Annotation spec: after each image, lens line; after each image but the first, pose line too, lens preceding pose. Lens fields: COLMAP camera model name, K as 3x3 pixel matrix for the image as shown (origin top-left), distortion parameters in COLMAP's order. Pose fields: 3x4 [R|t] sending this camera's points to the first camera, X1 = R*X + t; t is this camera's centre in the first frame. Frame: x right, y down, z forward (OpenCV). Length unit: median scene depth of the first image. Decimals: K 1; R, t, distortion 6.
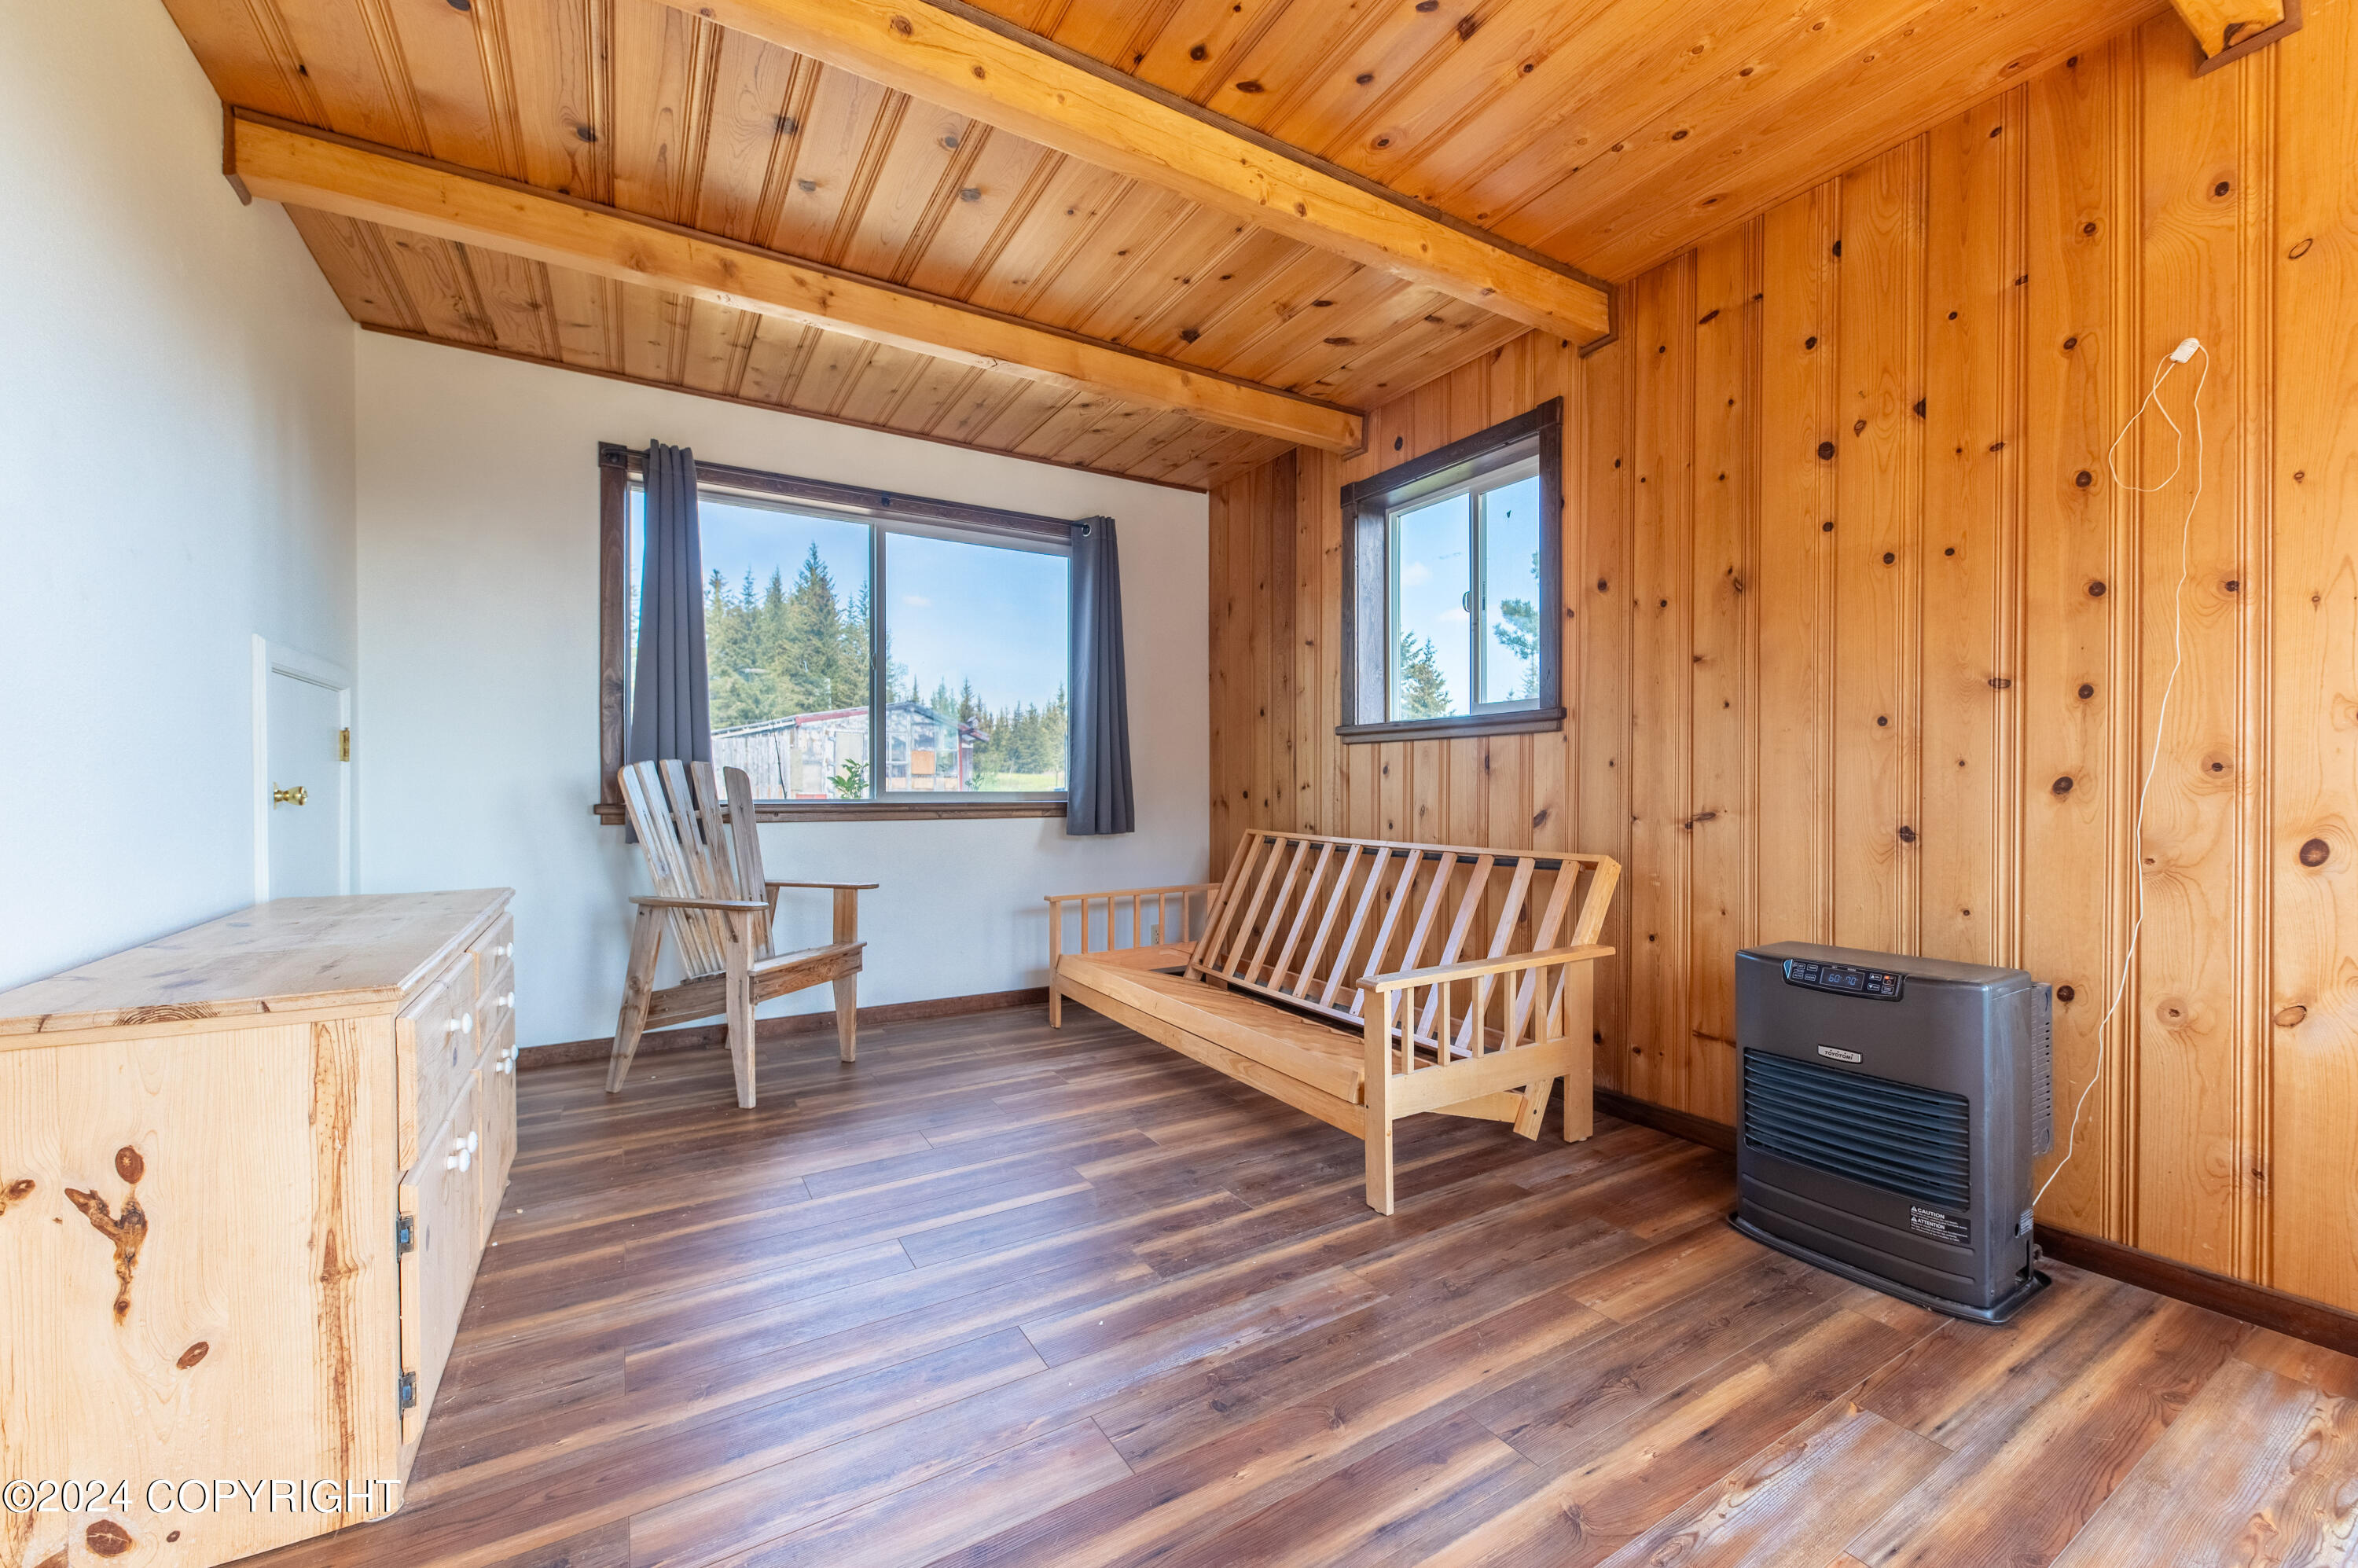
lens RADIAL K [[948.6, 0, 1214.3], [0, 948.6, 795.2], [0, 0, 1]] dist [0.002984, -0.002590]
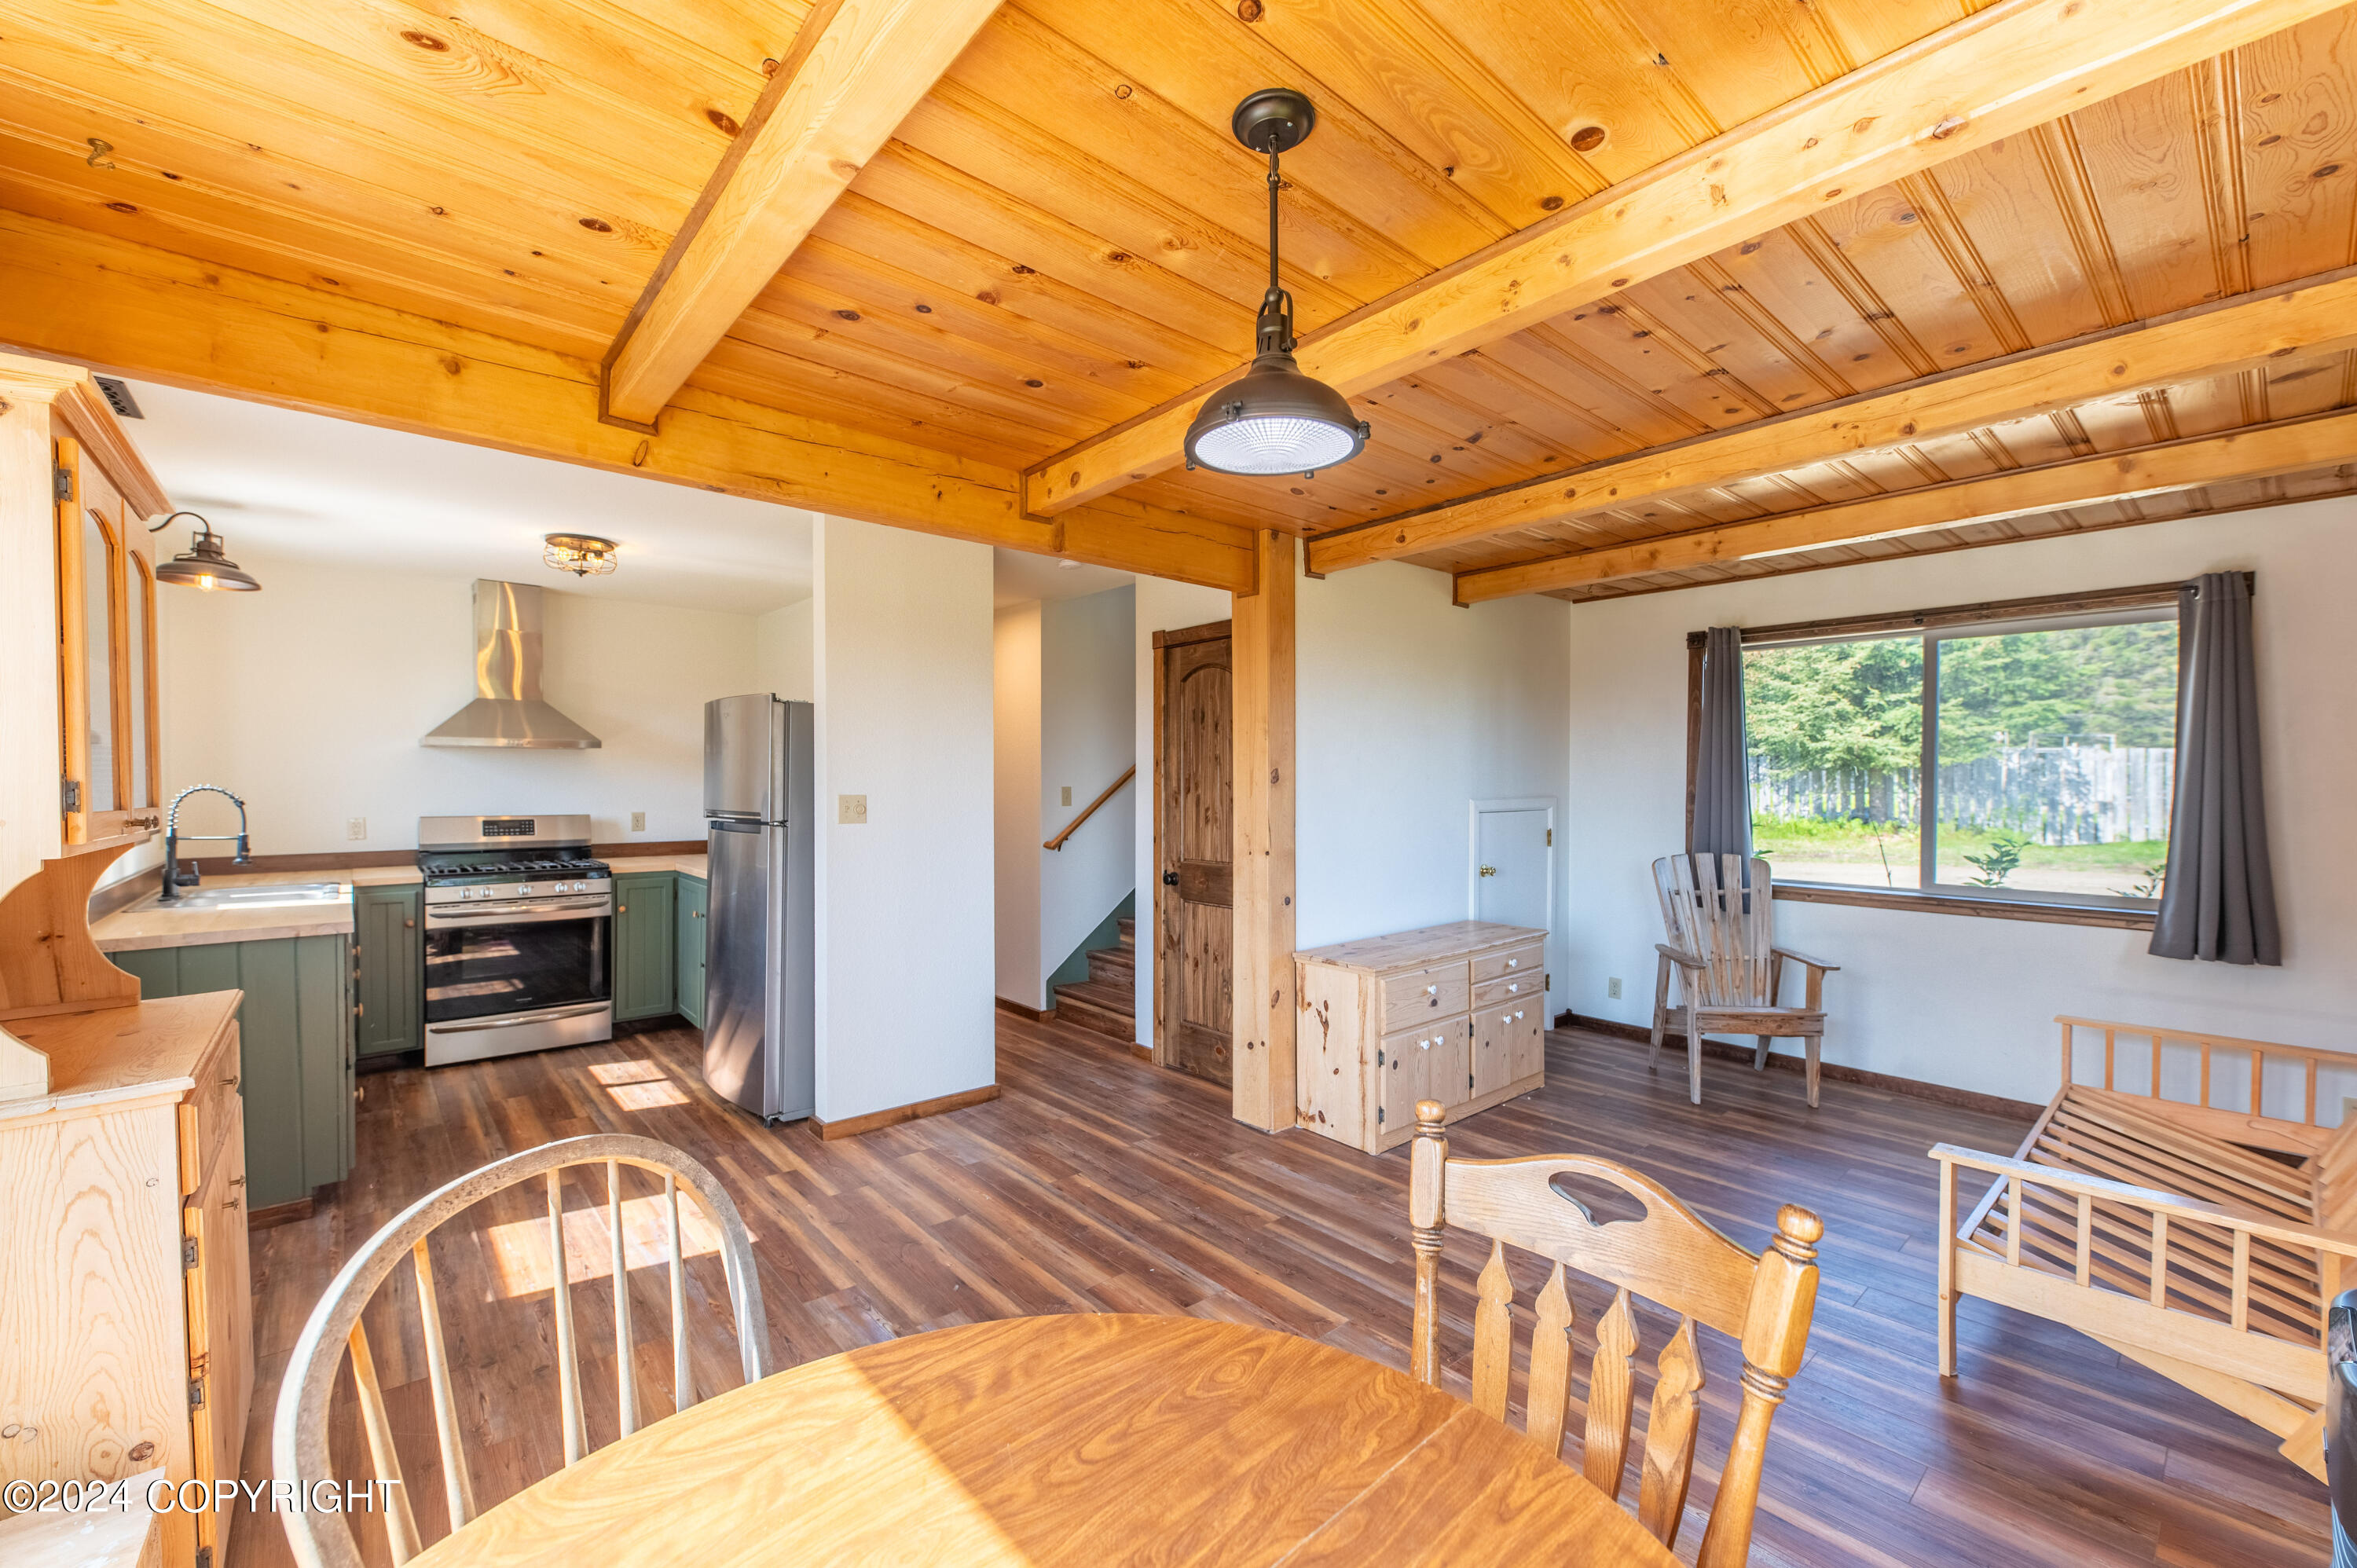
lens RADIAL K [[948.1, 0, 1208.7], [0, 948.1, 790.1], [0, 0, 1]] dist [0.002984, -0.002590]
pose [[0.174940, 0.009544, -0.984533, 0.871250], [-0.013404, 0.999883, 0.007311, -0.162569], [0.984488, 0.011918, 0.175047, 0.007776]]
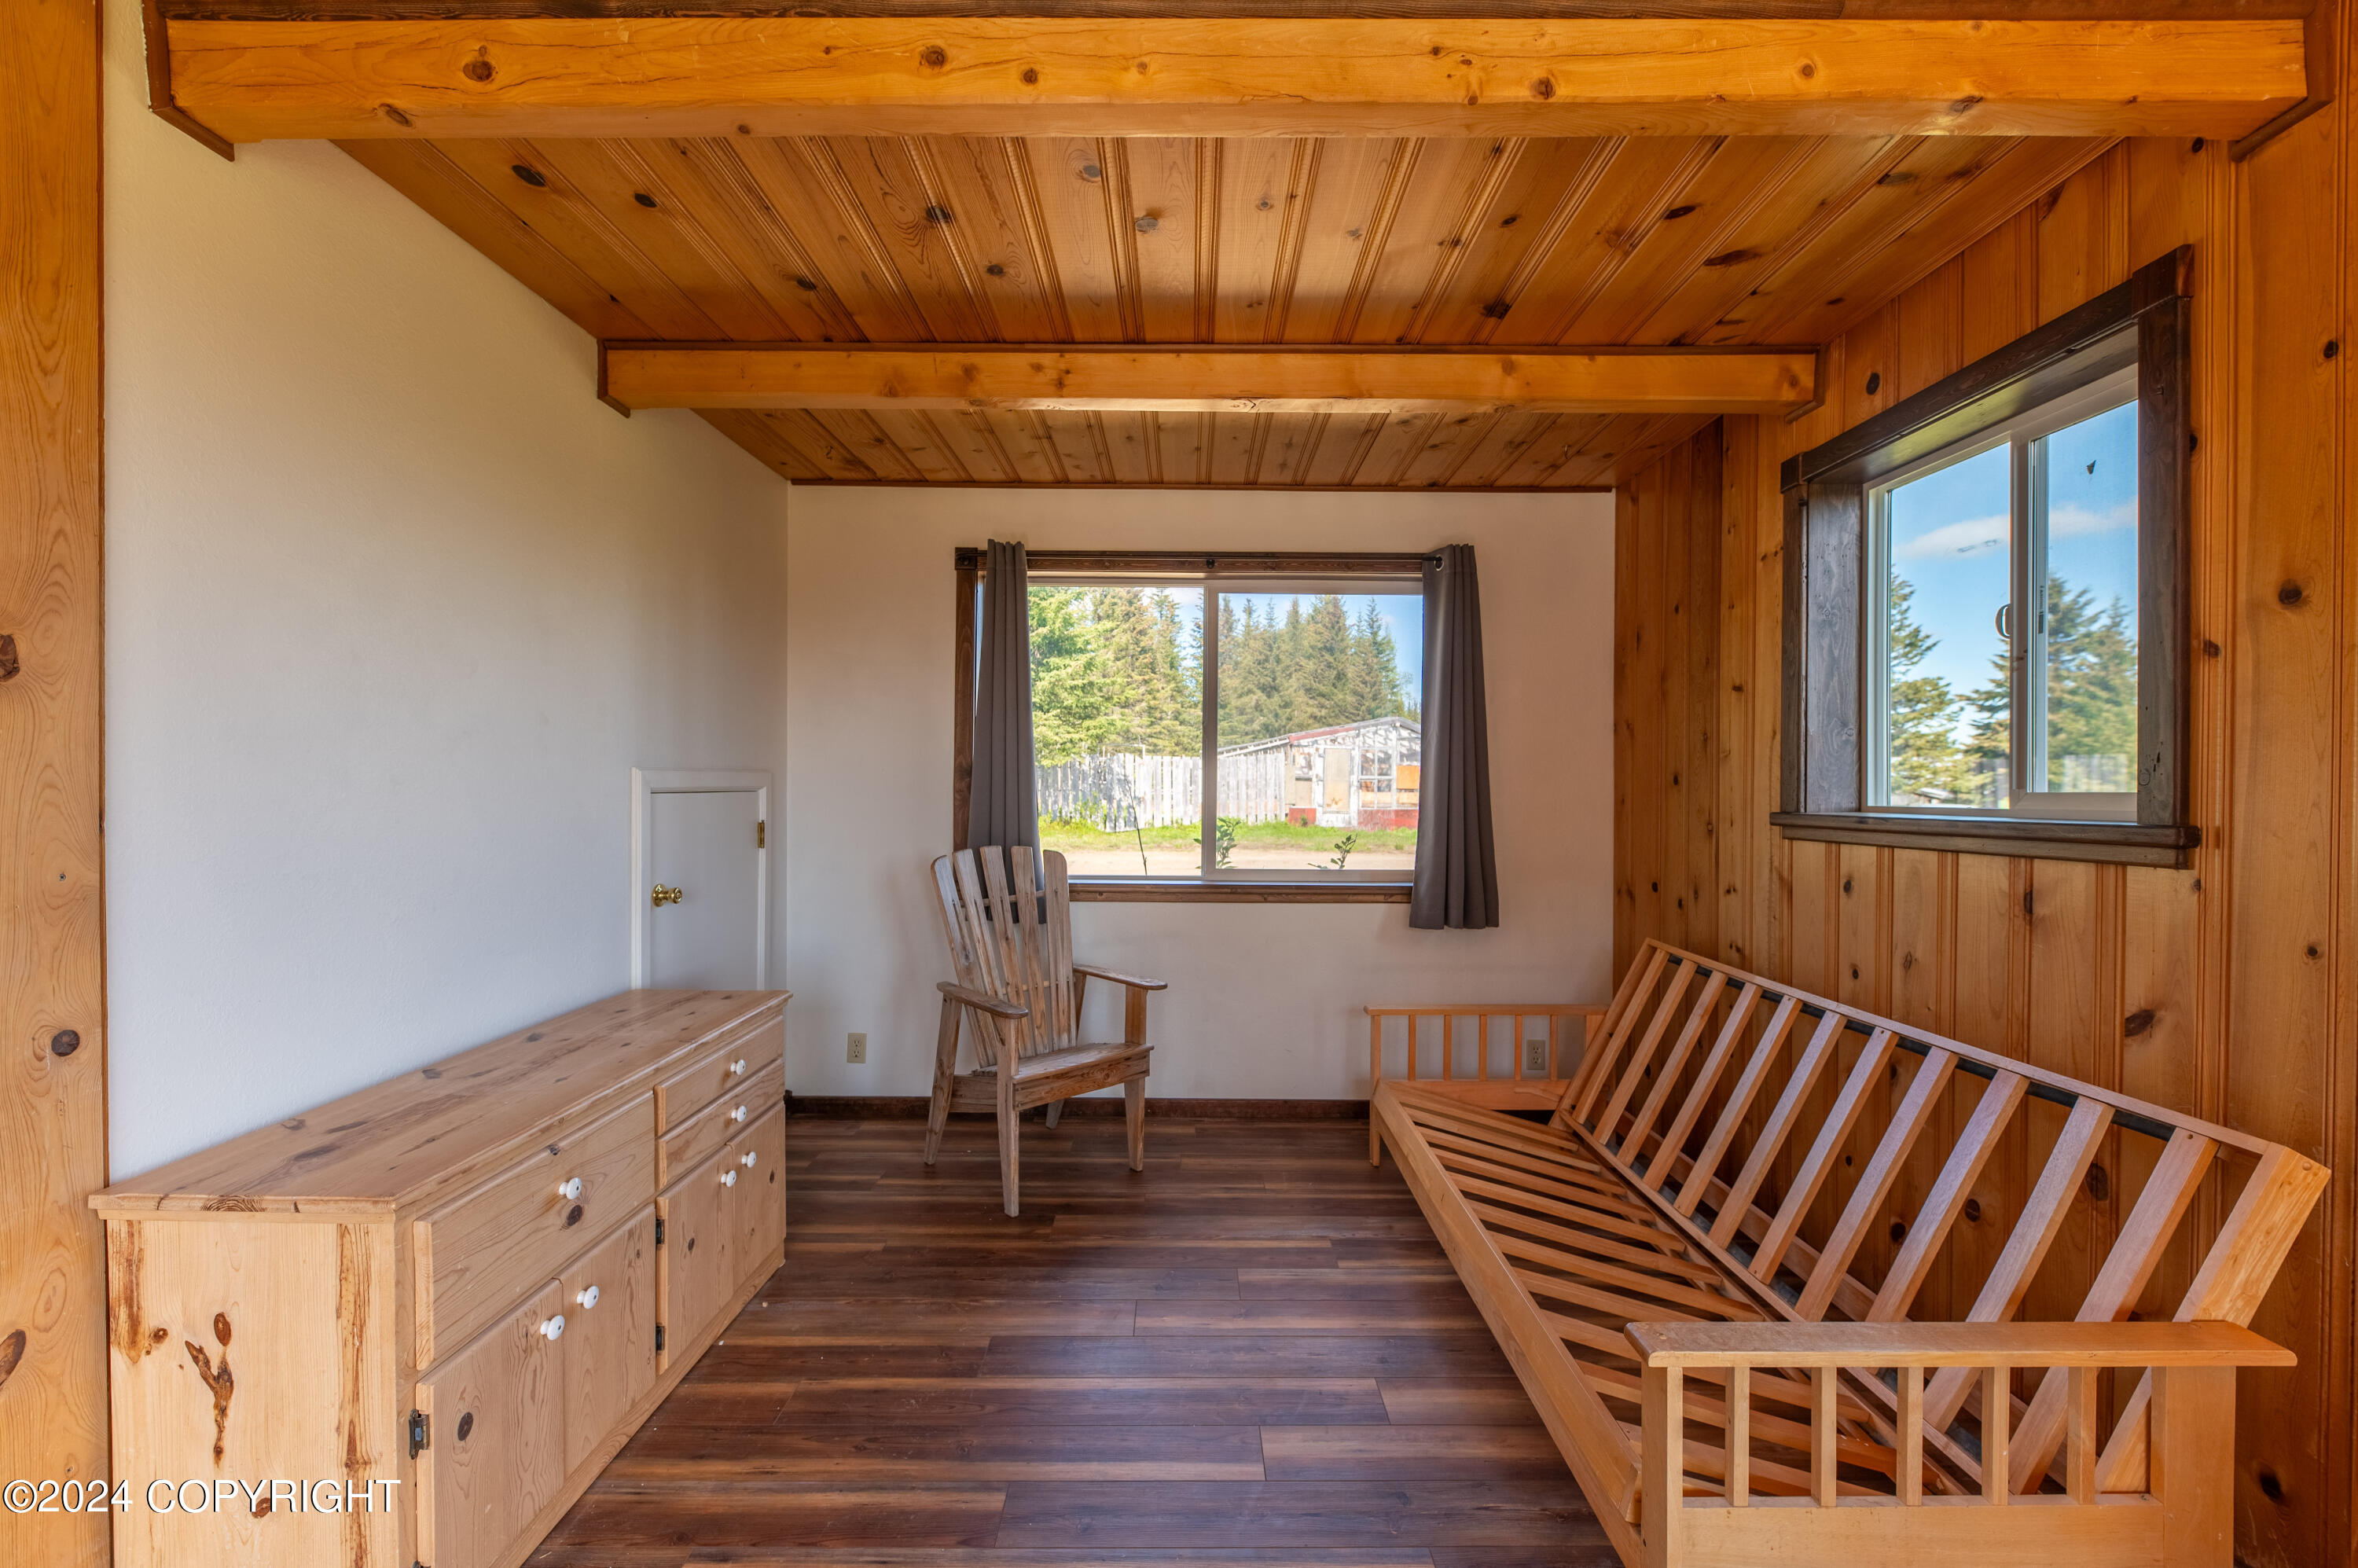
lens RADIAL K [[948.6, 0, 1178.9], [0, 948.6, 791.5], [0, 0, 1]] dist [0.002984, -0.002590]
pose [[0.847278, 0.006232, -0.531113, 0.188377], [-0.010640, 0.999930, -0.005241, -0.114665], [0.531043, 0.010092, 0.847285, 0.277607]]
